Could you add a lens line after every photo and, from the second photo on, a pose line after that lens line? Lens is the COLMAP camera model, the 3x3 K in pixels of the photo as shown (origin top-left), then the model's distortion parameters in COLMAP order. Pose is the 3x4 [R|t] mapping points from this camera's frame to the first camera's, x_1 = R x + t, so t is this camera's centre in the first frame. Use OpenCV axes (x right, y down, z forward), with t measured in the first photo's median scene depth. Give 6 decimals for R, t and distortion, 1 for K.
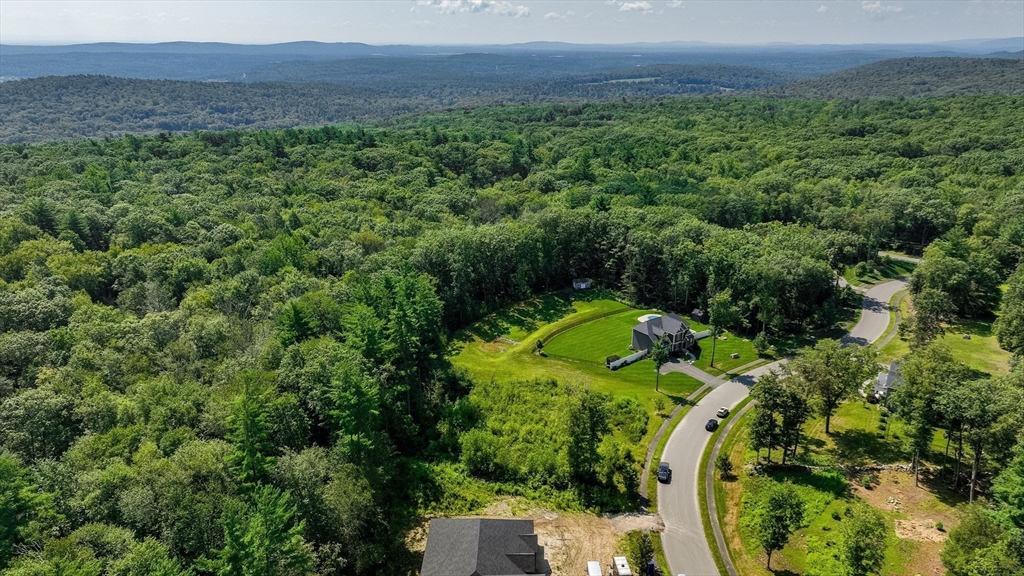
lens RADIAL K [[709.4, 0, 512.0], [0, 709.4, 287.7], [0, 0, 1]] dist [0.012039, 0.001448]
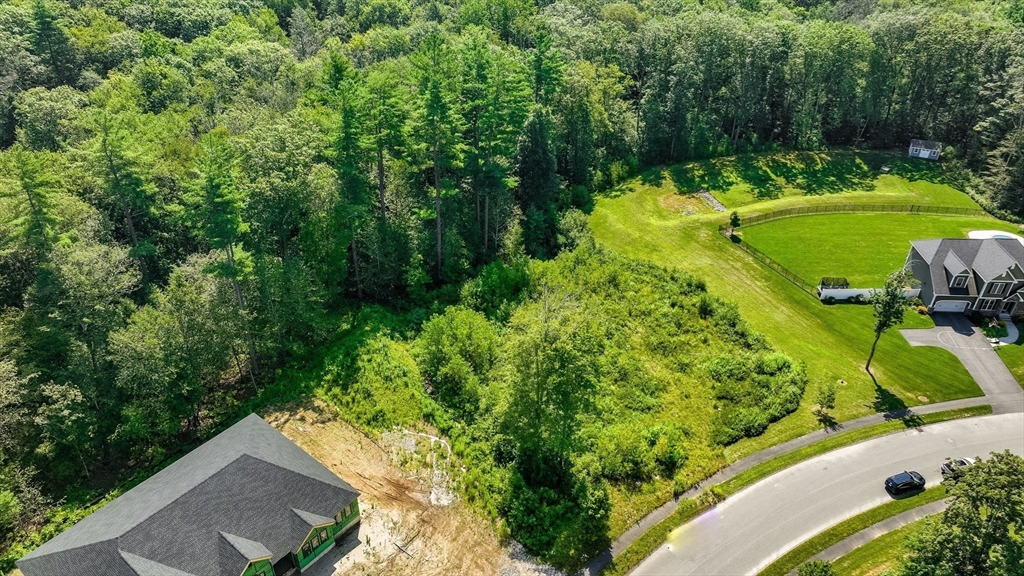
lens RADIAL K [[709.4, 0, 511.8], [0, 709.4, 288.5], [0, 0, 1]] dist [0.012039, 0.001448]
pose [[0.786865, 0.351566, -0.507193, 0.226488], [-0.207944, 0.924847, 0.318460, -0.021126], [0.581035, -0.145118, 0.800836, 0.404407]]
